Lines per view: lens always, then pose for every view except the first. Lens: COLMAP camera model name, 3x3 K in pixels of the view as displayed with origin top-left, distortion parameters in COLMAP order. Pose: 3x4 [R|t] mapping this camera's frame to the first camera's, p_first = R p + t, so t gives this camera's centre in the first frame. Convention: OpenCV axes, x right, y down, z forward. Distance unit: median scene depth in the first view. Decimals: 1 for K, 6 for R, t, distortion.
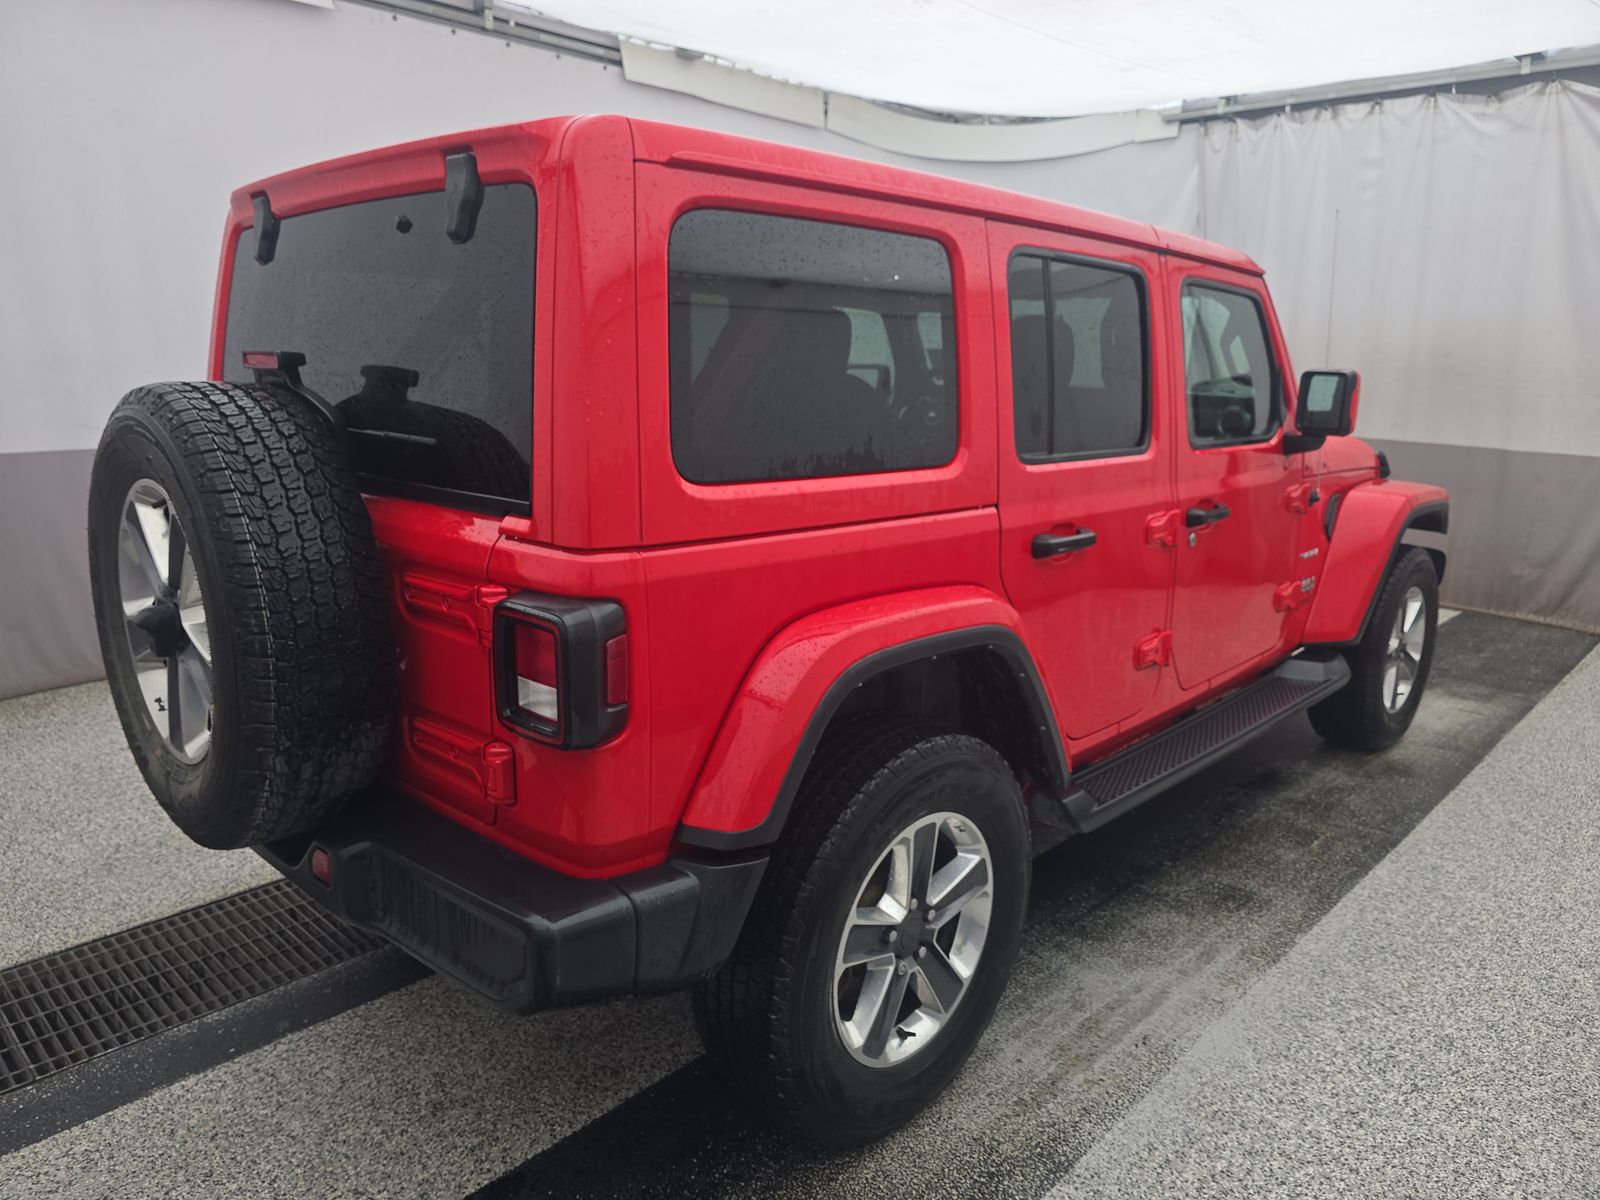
lens RADIAL K [[1089.9, 0, 805.4], [0, 1089.9, 599.6], [0, 0, 1]] dist [0.018510, -0.012917]
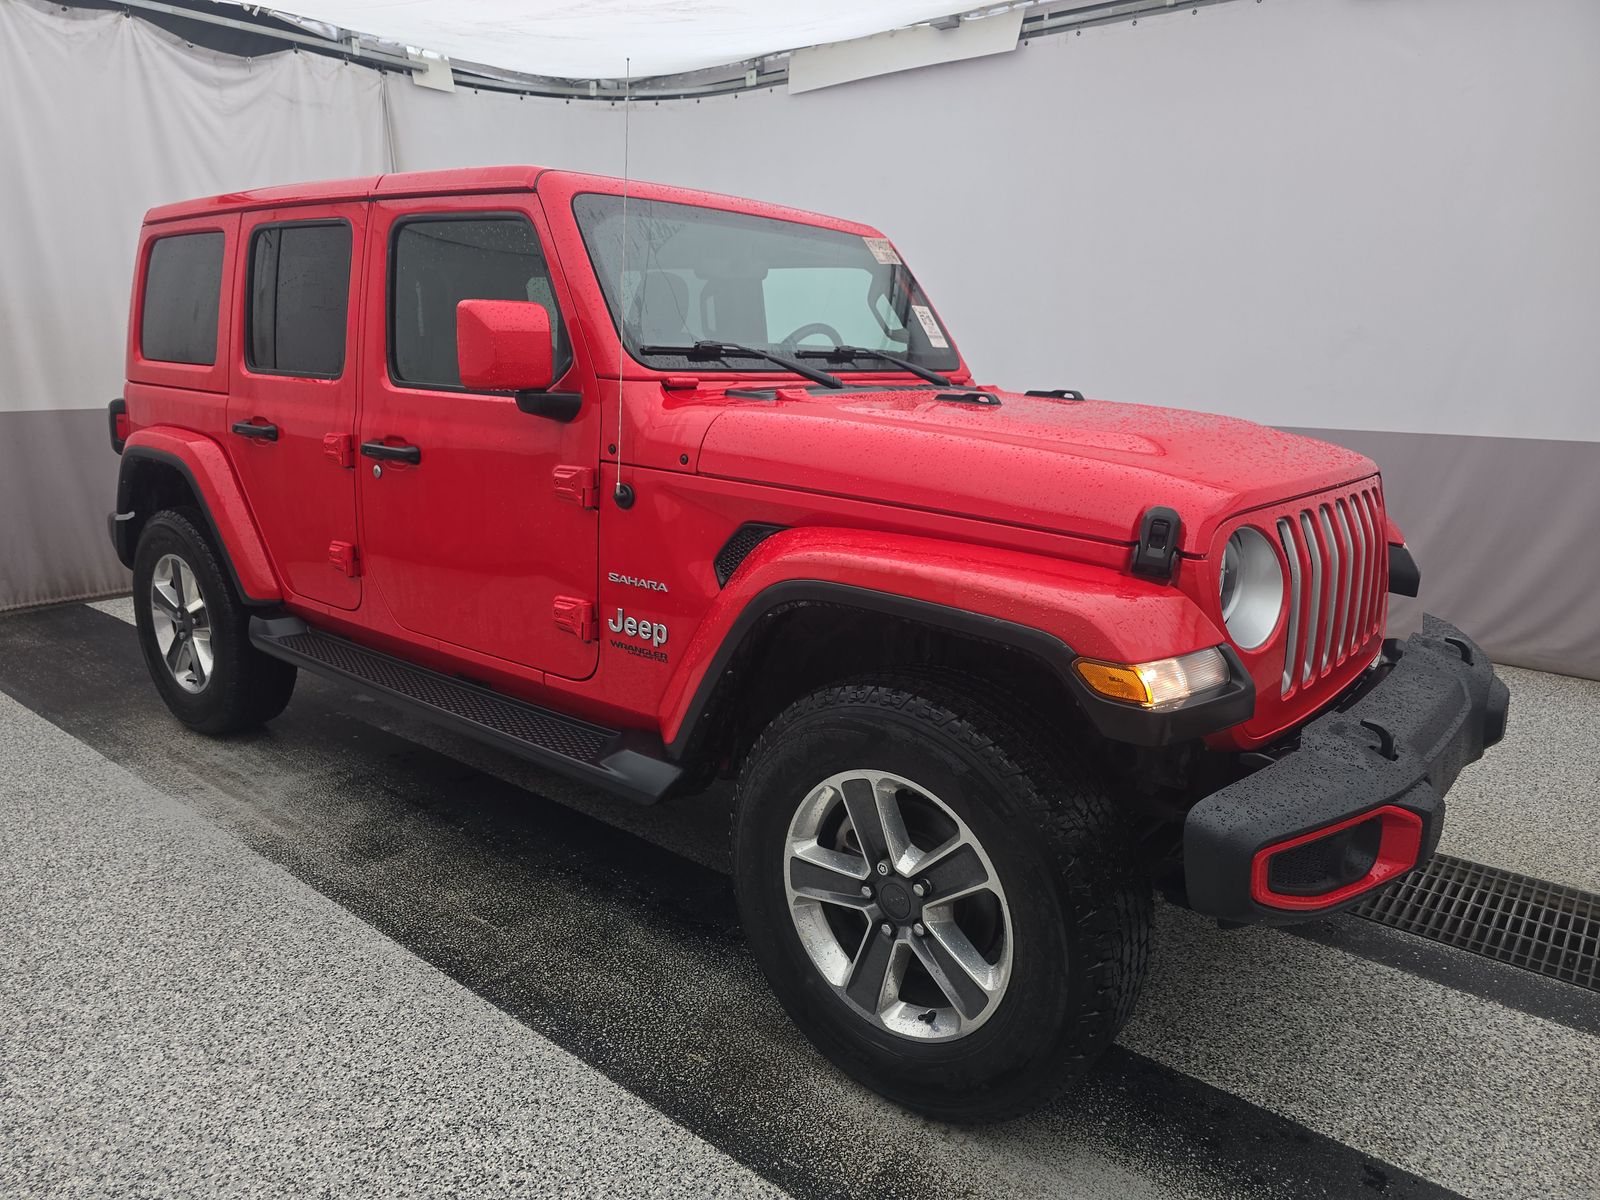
lens RADIAL K [[1089.9, 0, 802.2], [0, 1089.9, 596.8], [0, 0, 1]] dist [0.018510, -0.012917]
pose [[0.079913, 0.208817, -0.974684, 1.459725], [-0.243660, 0.952241, 0.184032, -0.237936], [0.966563, 0.222785, 0.126976, 1.312195]]
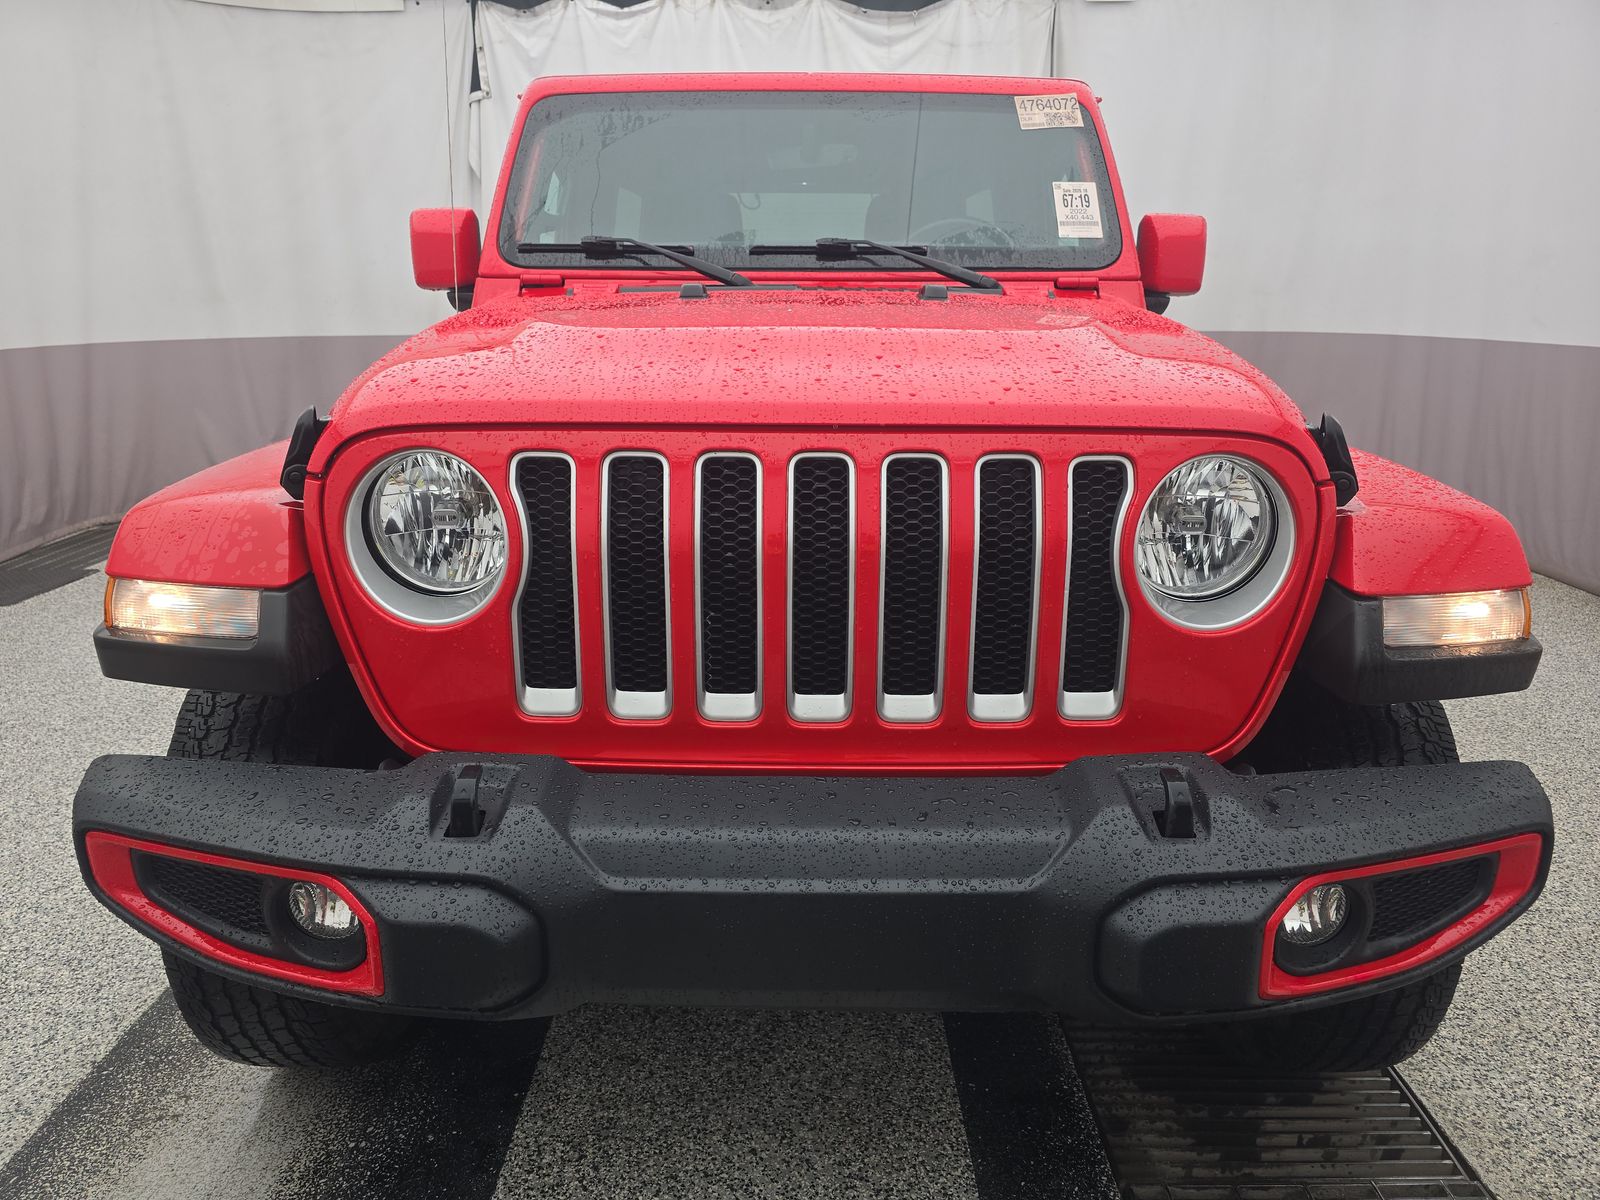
lens RADIAL K [[1089.9, 0, 805.6], [0, 1089.9, 597.1], [0, 0, 1]] dist [0.018510, -0.012917]
pose [[-0.716681, 0.175130, -0.675054, 1.106242], [-0.169567, 0.895151, 0.412253, -0.359942], [0.676473, 0.409921, -0.611841, 1.941150]]
